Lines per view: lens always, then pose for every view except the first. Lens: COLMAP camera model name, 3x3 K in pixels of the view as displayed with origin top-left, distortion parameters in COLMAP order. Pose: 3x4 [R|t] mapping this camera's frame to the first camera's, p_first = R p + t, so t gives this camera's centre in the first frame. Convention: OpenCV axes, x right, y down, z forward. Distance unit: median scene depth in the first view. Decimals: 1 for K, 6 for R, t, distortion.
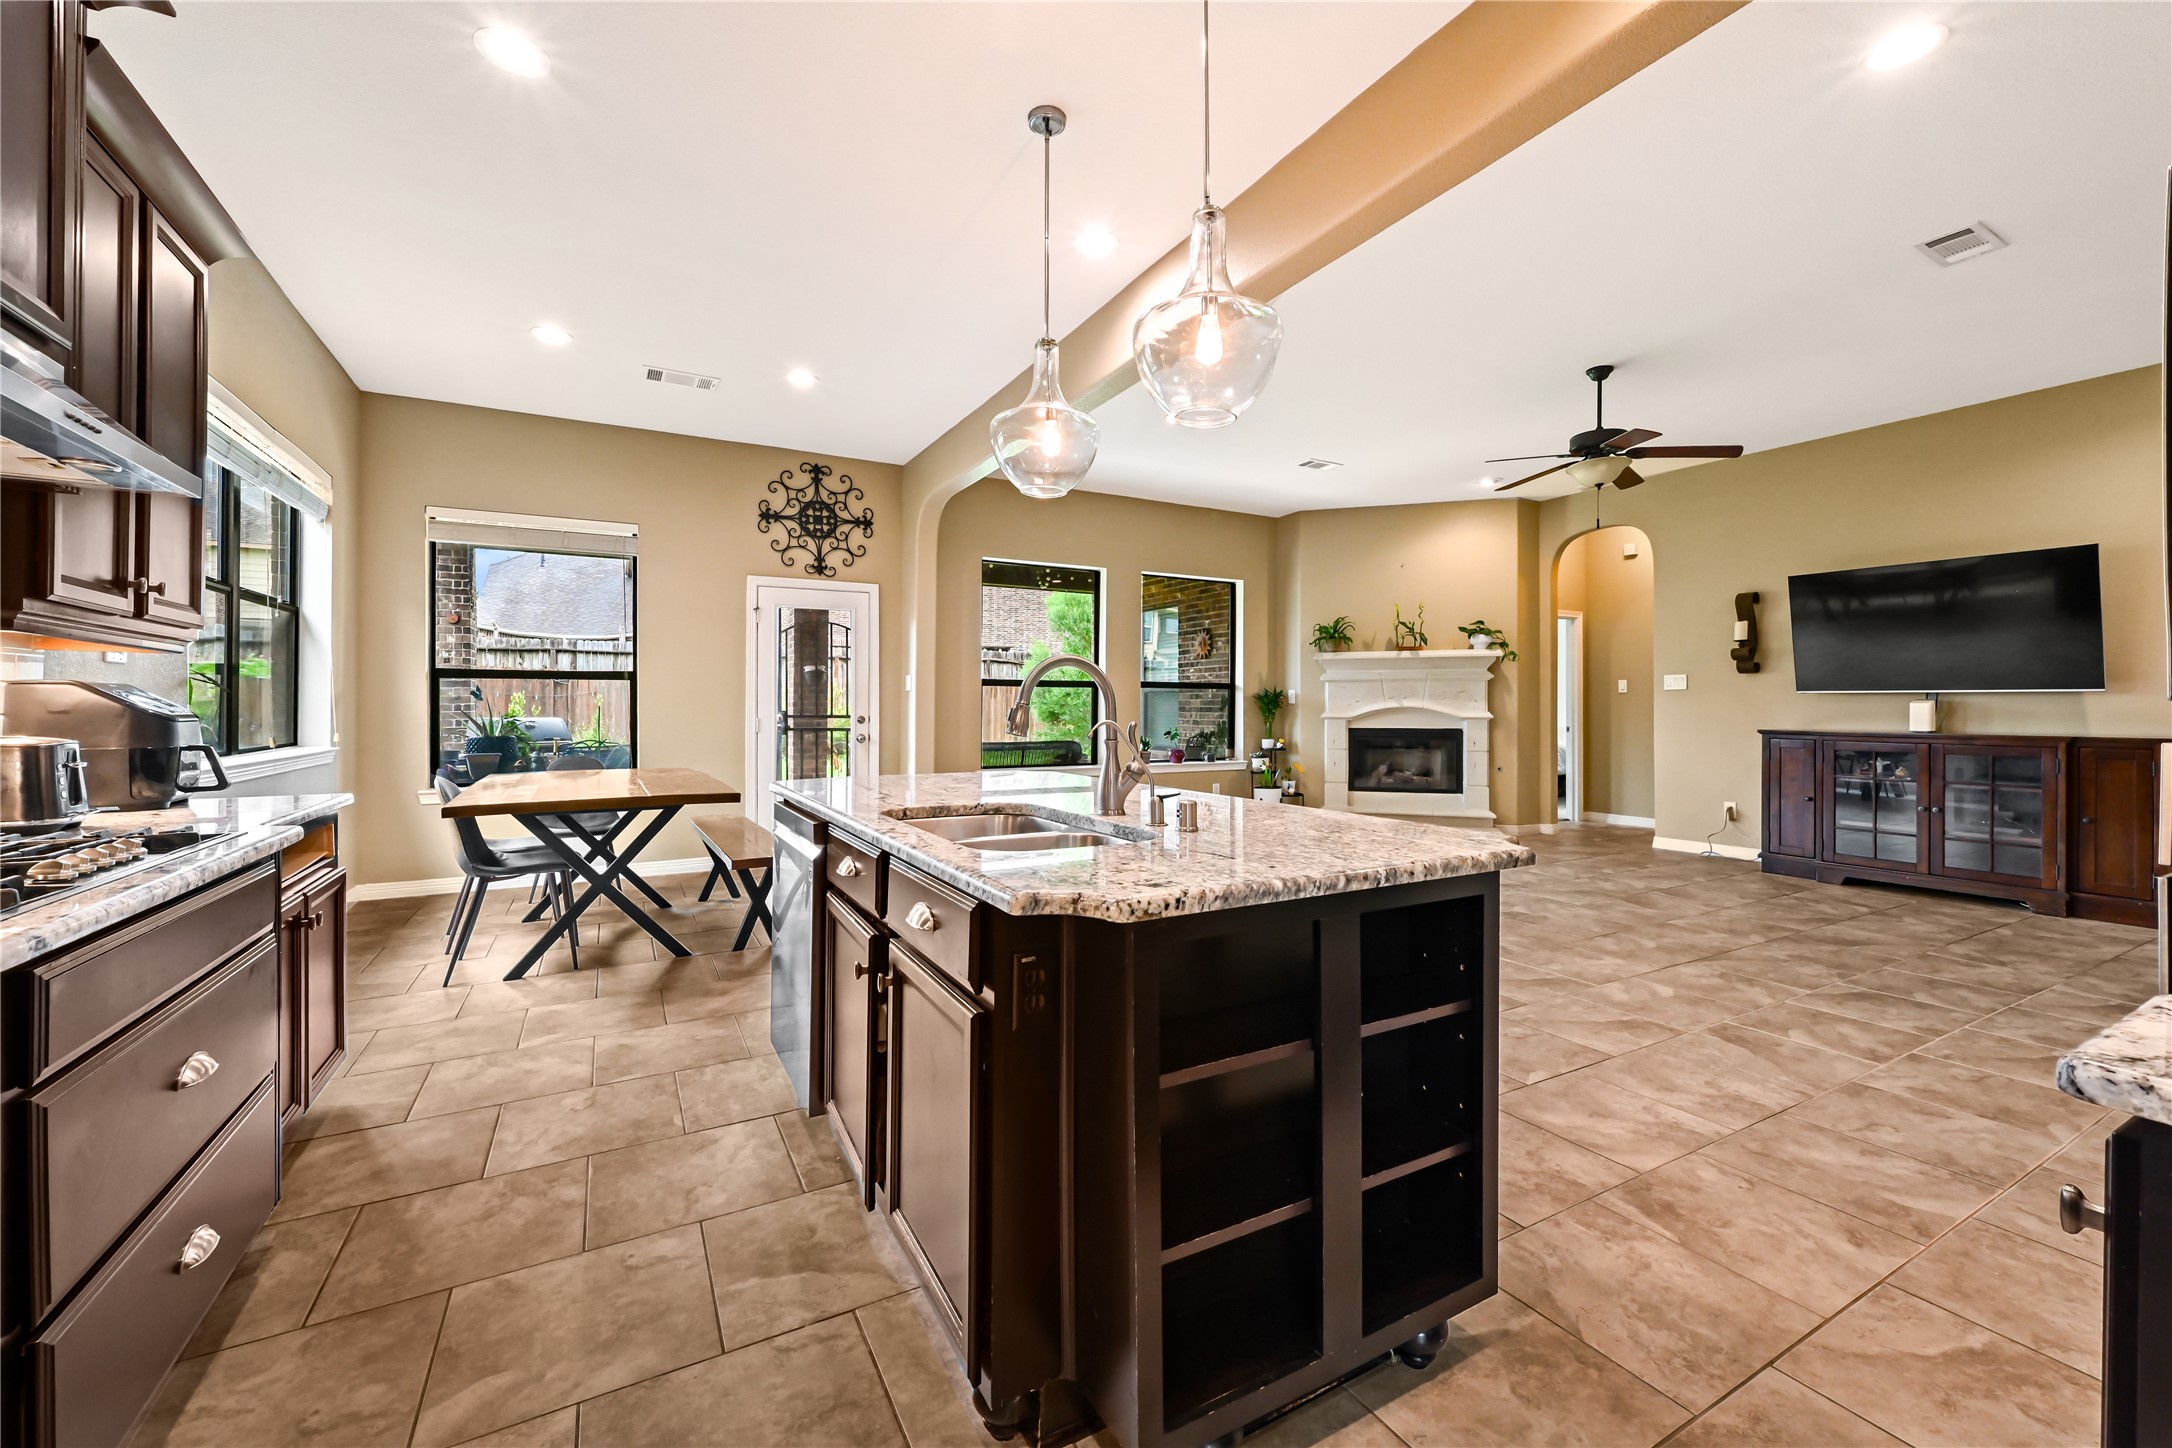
lens RADIAL K [[853.7, 0, 1090.2], [0, 853.7, 709.0], [0, 0, 1]] dist [-0.000424, 0.001038]
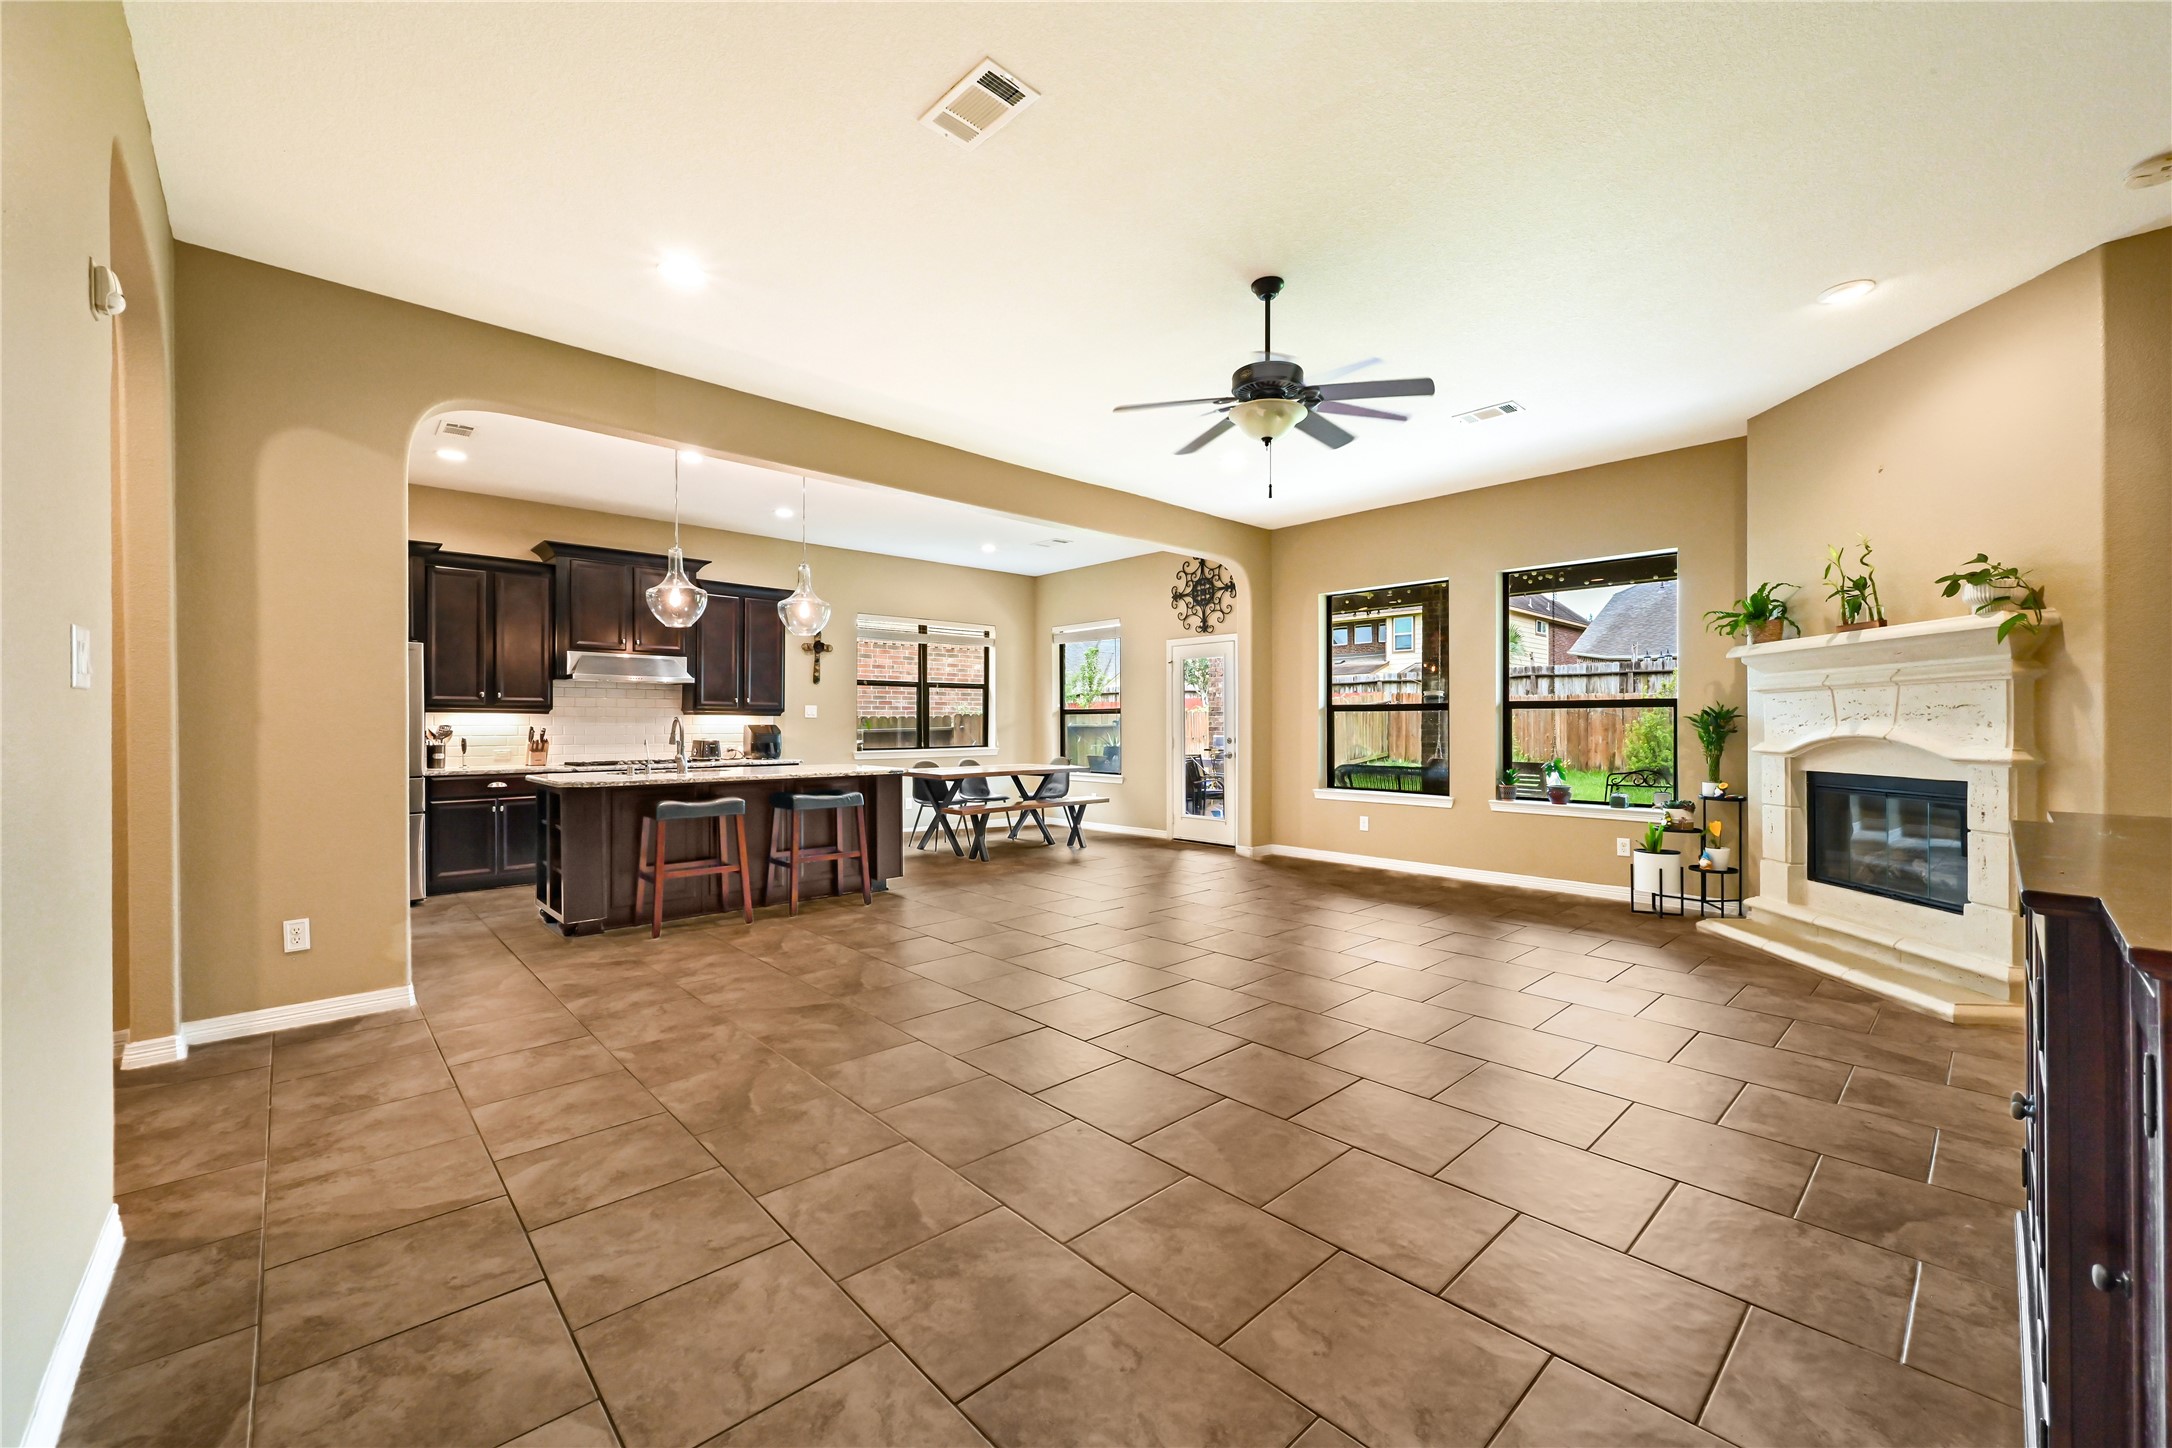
lens RADIAL K [[853.7, 0, 1098.9], [0, 853.7, 720.6], [0, 0, 1]] dist [-0.000424, 0.001038]
pose [[0.255343, -0.005008, -0.966837, 1.006857], [-0.000715, 0.999985, -0.005369, -0.011063], [0.966850, 0.002062, 0.255336, 0.527080]]
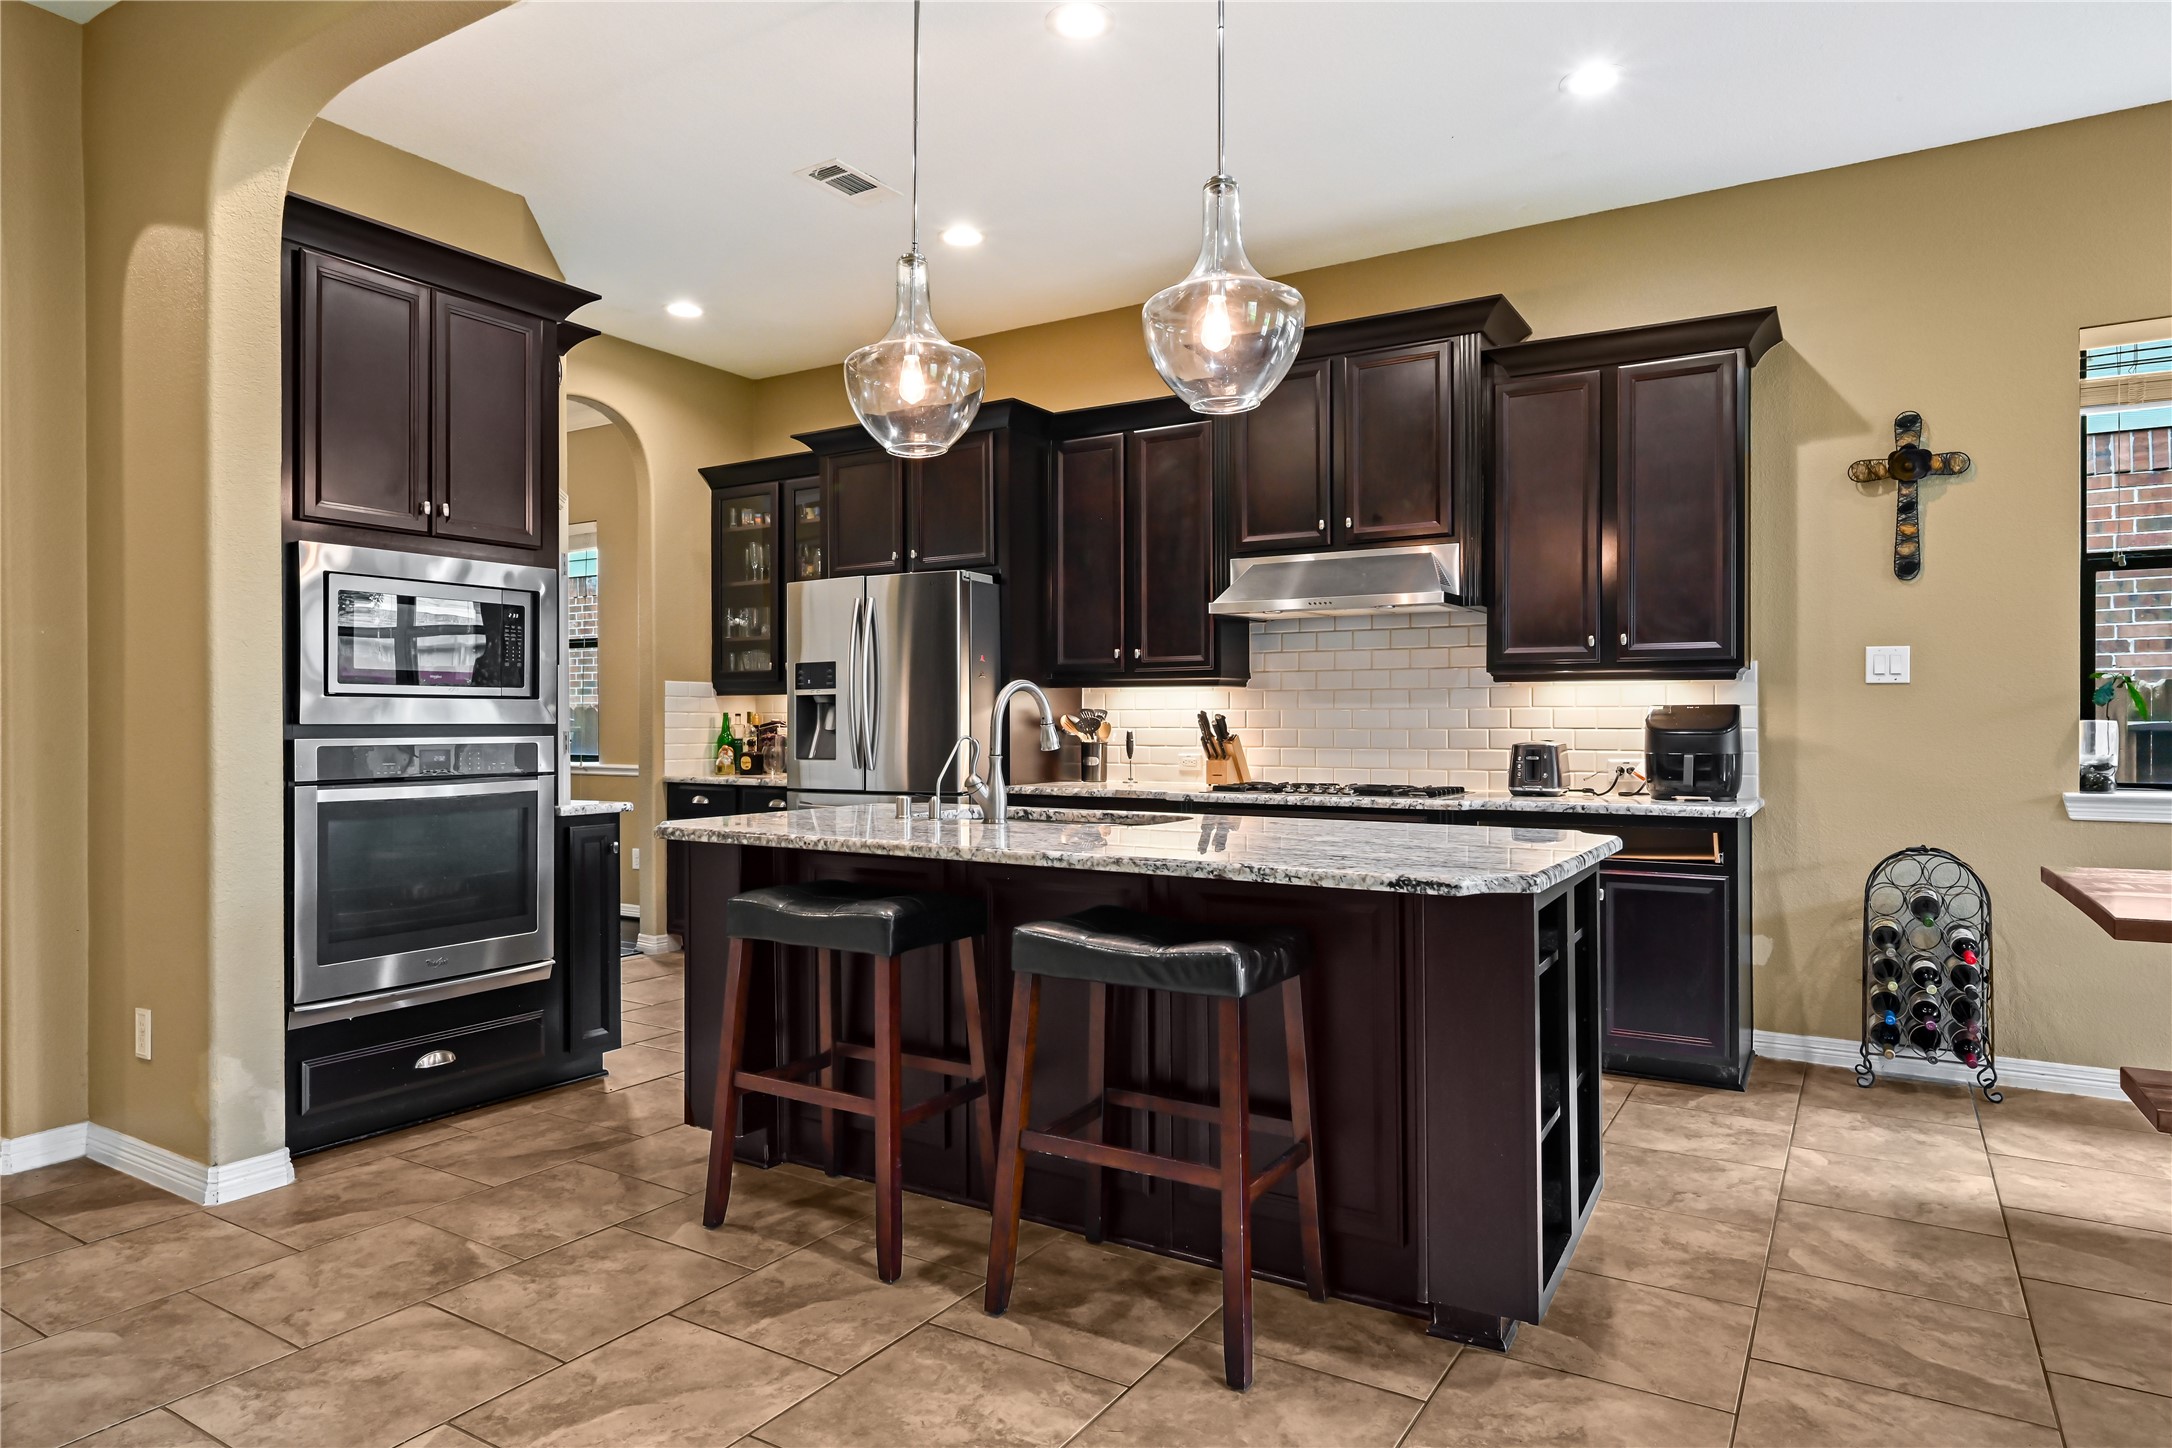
lens RADIAL K [[1273.2, 0, 1094.0], [0, 1273.2, 717.6], [0, 0, 1]] dist [-0.001181, 0.001240]
pose [[-0.869691, -0.000557, -0.493596, 0.238324], [-0.000211, 1.000000, -0.000758, -0.003690], [0.493596, -0.000555, -0.869691, 0.819529]]
